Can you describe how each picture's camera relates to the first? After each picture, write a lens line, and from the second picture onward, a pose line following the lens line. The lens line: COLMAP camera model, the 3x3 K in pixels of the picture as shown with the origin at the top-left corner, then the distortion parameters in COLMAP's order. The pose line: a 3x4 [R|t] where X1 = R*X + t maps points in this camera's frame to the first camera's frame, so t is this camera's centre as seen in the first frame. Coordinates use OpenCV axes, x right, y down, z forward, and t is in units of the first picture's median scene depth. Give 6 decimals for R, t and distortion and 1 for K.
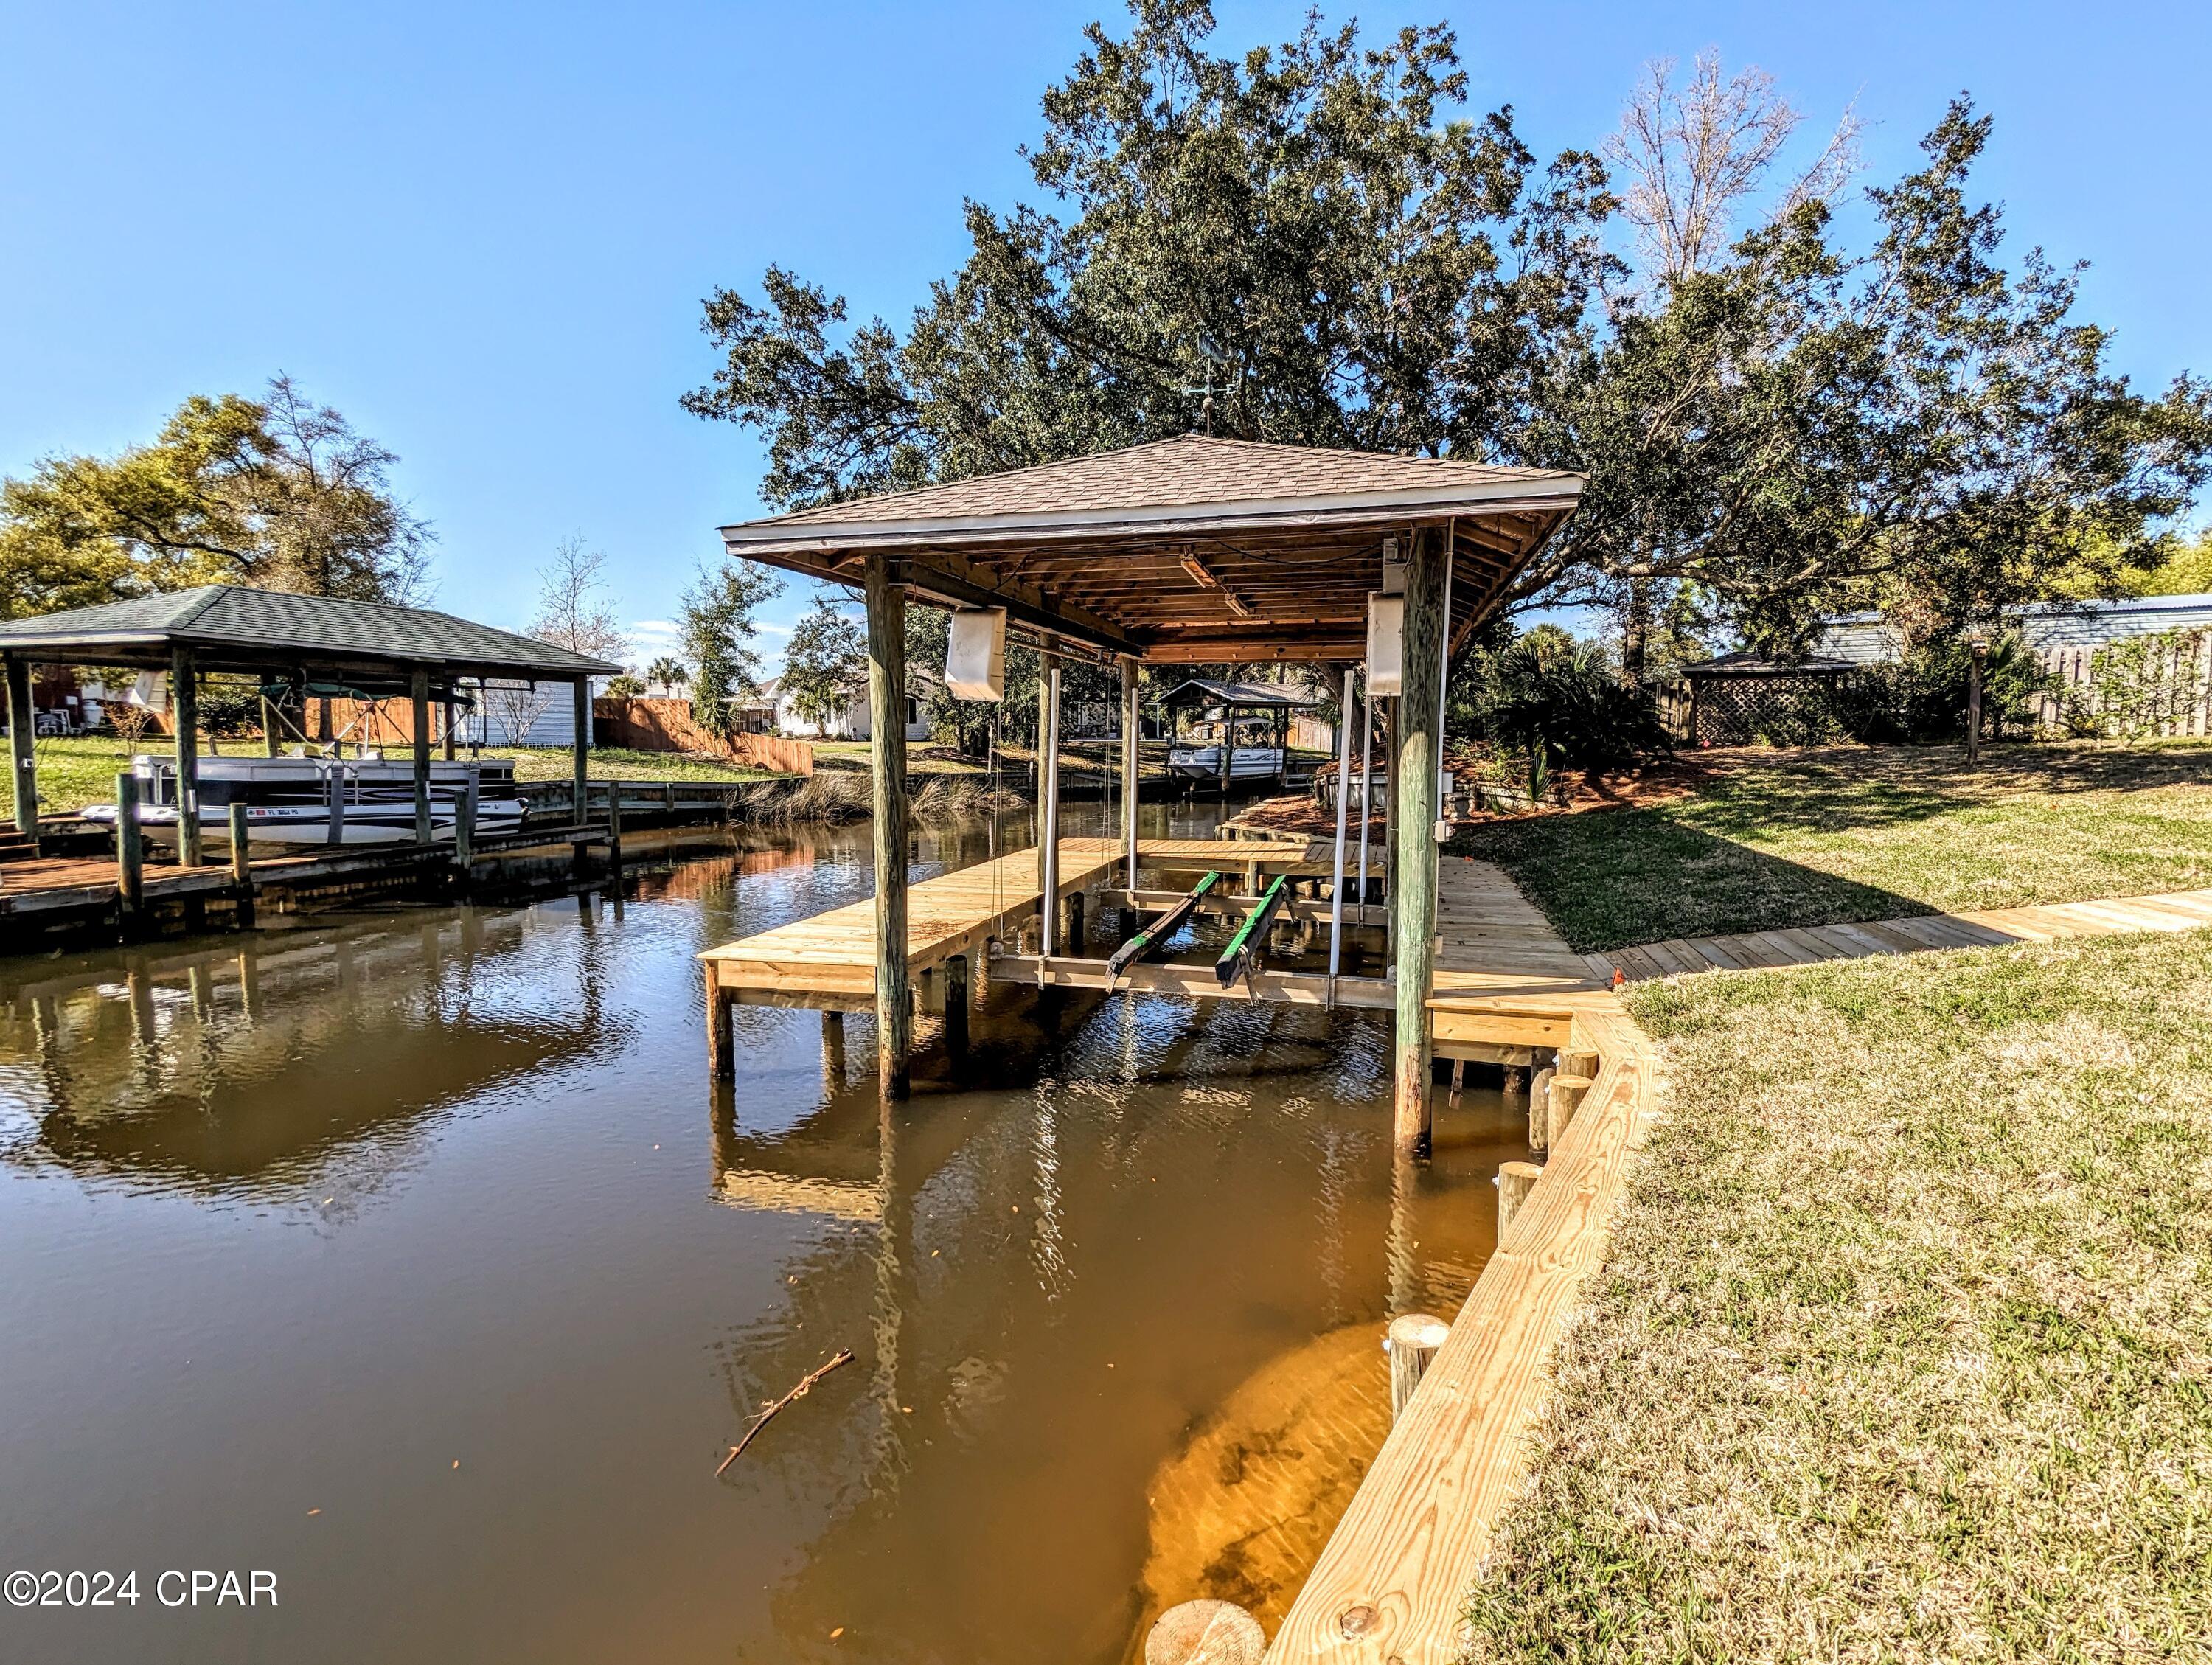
lens RADIAL K [[1058.6, 0, 1113.4], [0, 1058.6, 828.9], [0, 0, 1]] dist [0.012981, 0.000202]
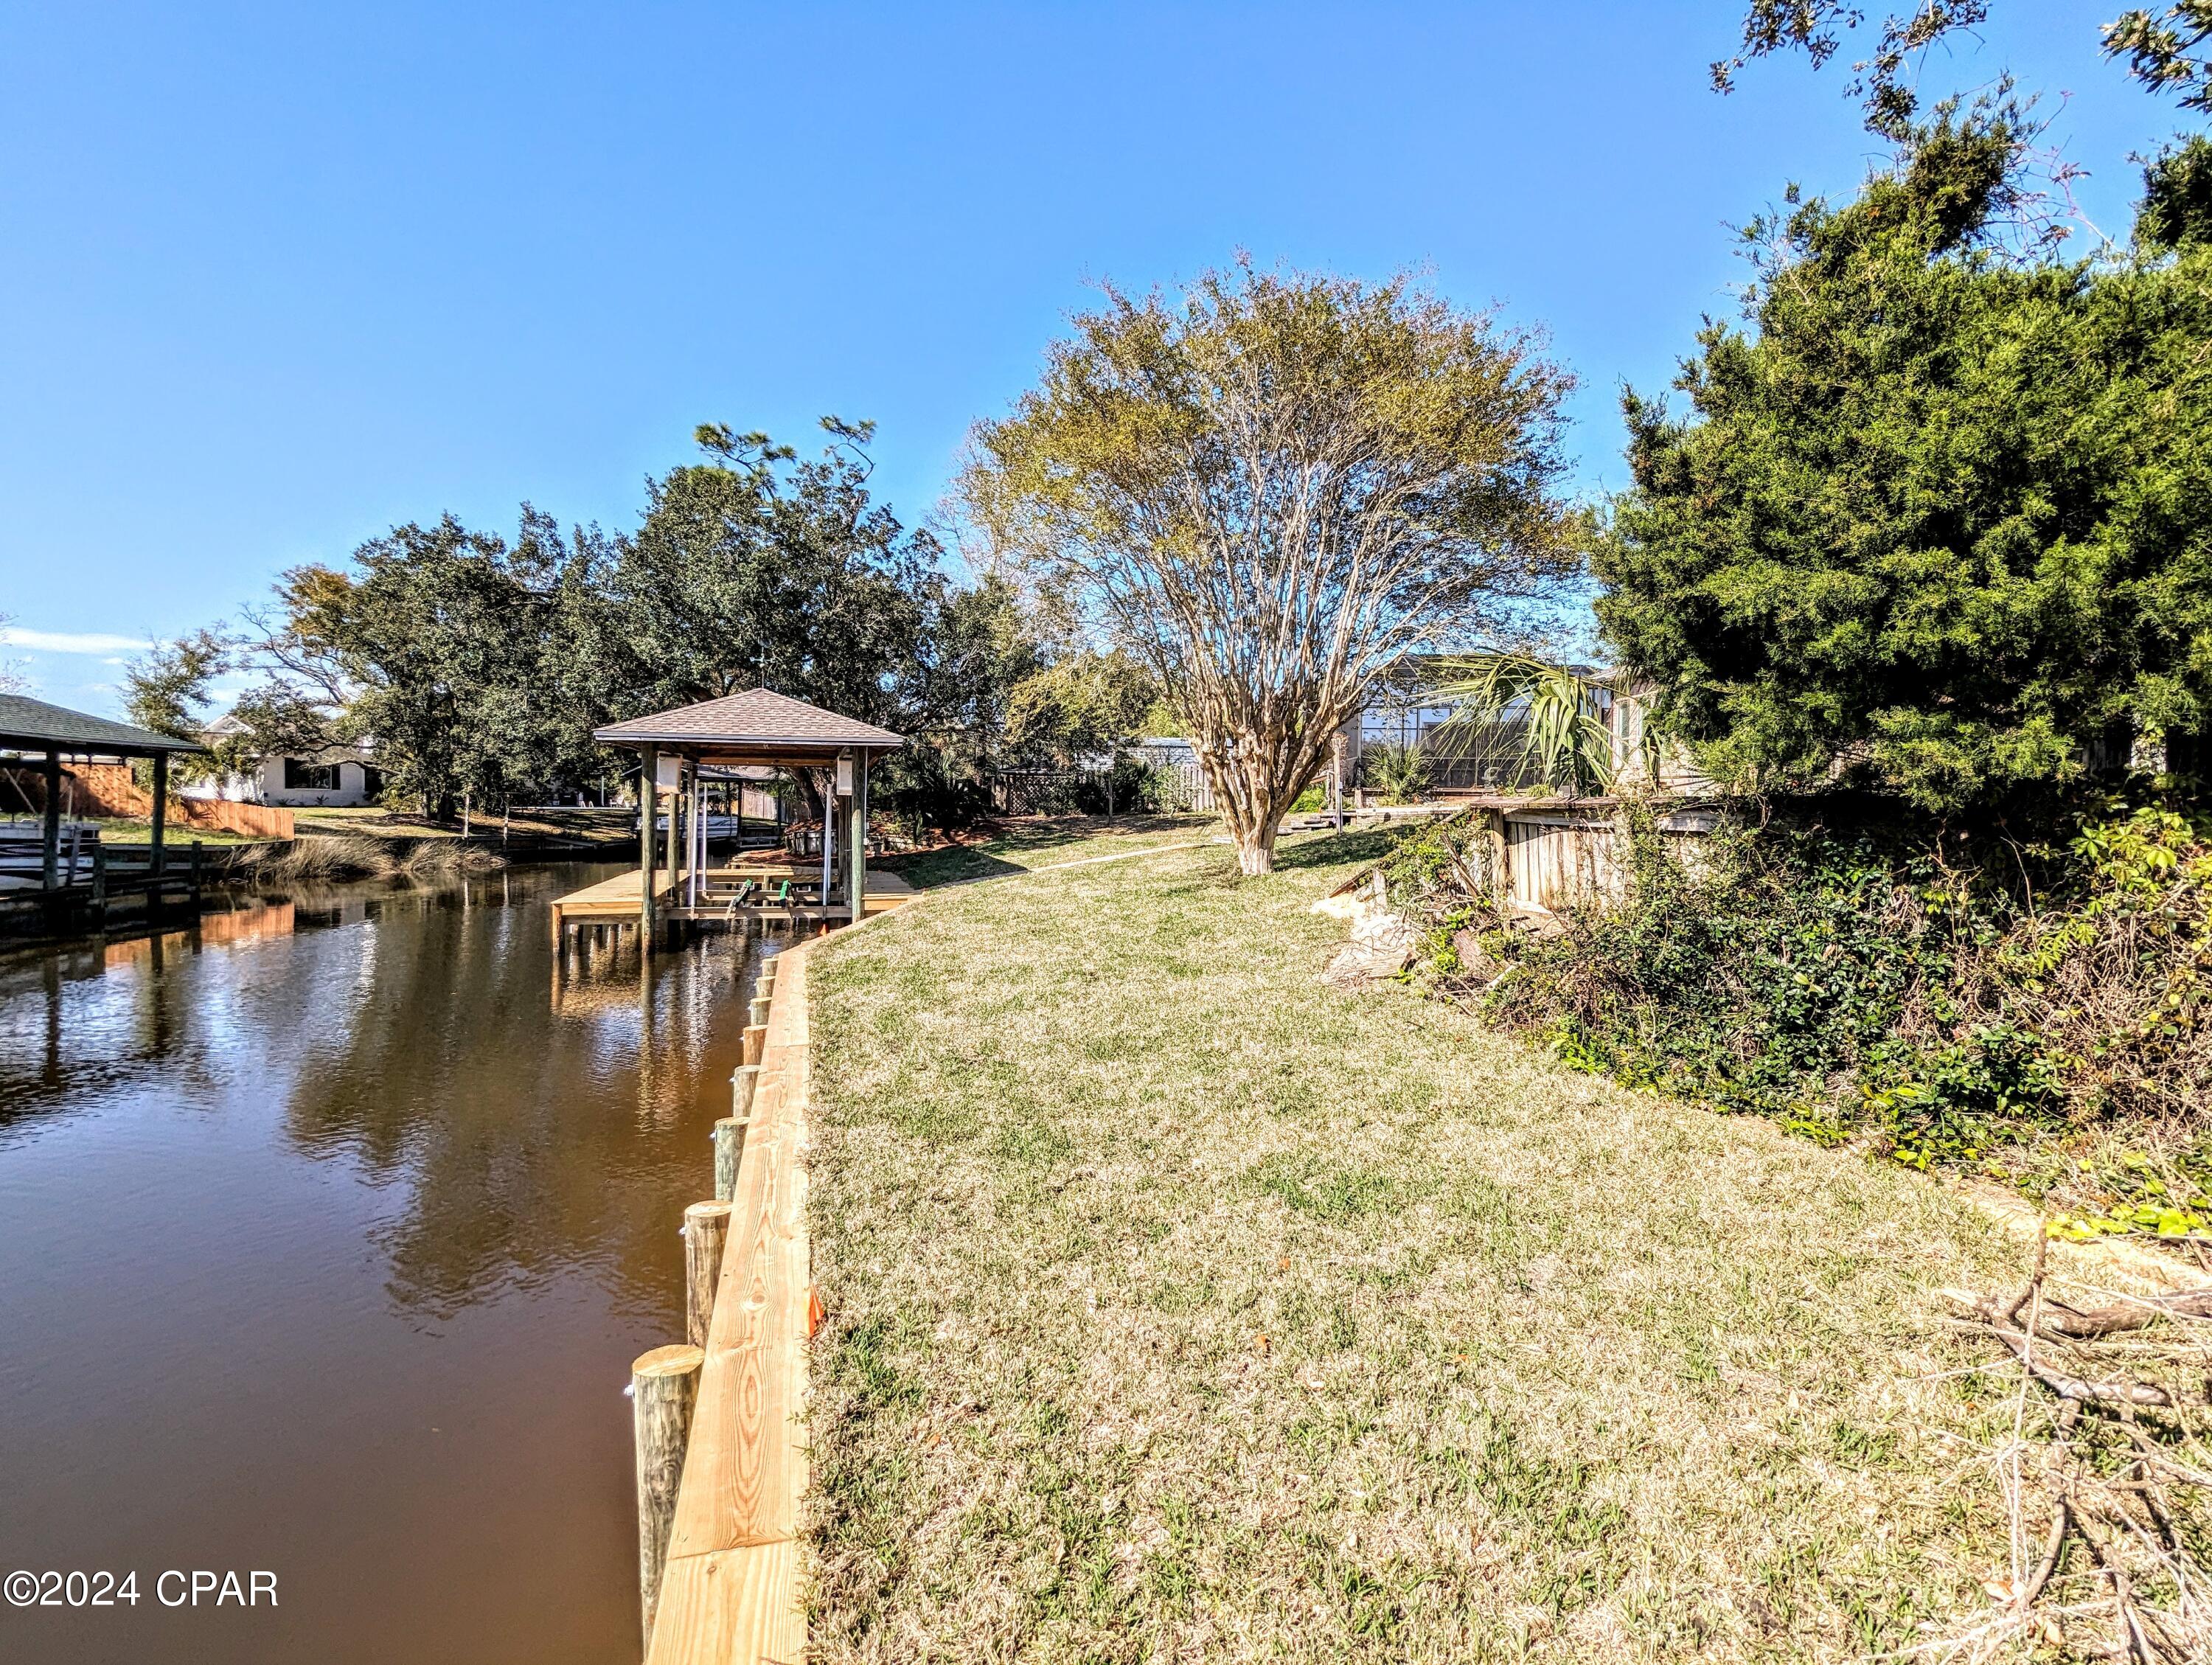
lens RADIAL K [[1058.6, 0, 1113.4], [0, 1058.6, 828.9], [0, 0, 1]] dist [0.012981, 0.000202]
pose [[0.863214, -0.002721, 0.504830, -0.212252], [0.035368, 0.997854, -0.055098, 0.054653], [-0.503597, 0.065416, 0.861458, -0.686549]]
